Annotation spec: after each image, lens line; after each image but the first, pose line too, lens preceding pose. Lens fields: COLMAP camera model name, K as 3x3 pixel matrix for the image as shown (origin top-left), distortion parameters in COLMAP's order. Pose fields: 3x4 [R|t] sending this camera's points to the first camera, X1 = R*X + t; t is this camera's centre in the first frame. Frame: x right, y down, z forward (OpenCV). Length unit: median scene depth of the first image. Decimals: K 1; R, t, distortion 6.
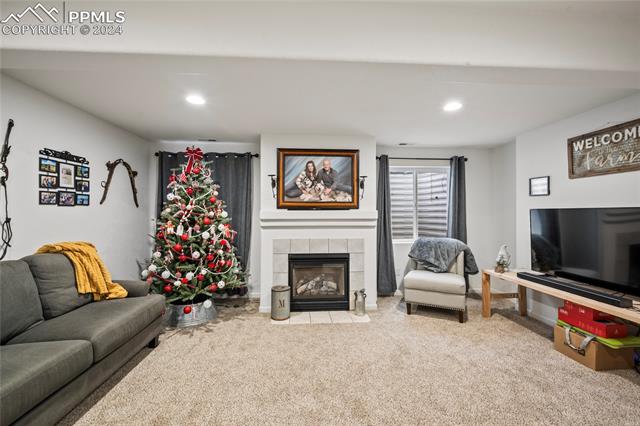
lens RADIAL K [[275.7, 0, 318.1], [0, 275.7, 208.0], [0, 0, 1]] dist [-0.003674, 0.001078]
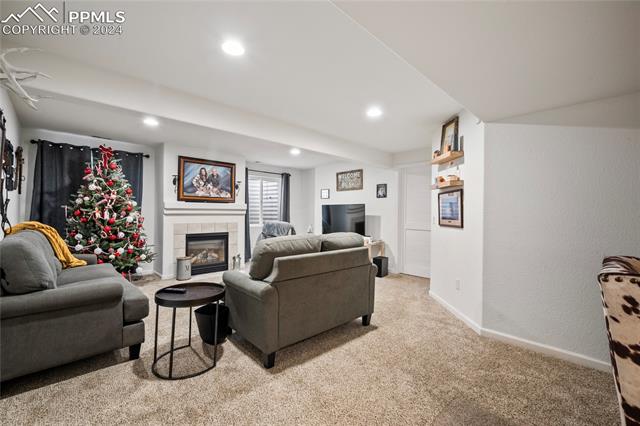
lens RADIAL K [[275.7, 0, 322.1], [0, 275.7, 211.0], [0, 0, 1]] dist [-0.003674, 0.001078]
pose [[0.751671, 0.009217, 0.659474, -0.498232], [-0.016132, 0.999860, 0.004413, 0.034782], [-0.659341, -0.013955, 0.751715, -0.462408]]
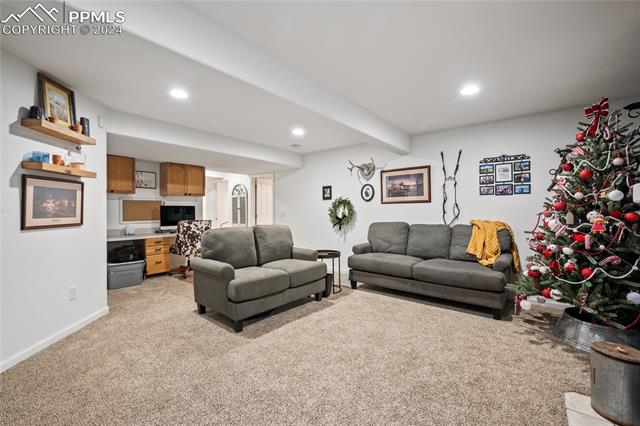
lens RADIAL K [[275.7, 0, 318.1], [0, 275.7, 211.4], [0, 0, 1]] dist [-0.003674, 0.001078]
pose [[-0.677809, 0.003050, -0.735232, 0.620874], [0.010152, 0.999935, -0.005211, 0.062612], [0.735168, -0.010996, -0.677796, 1.085739]]
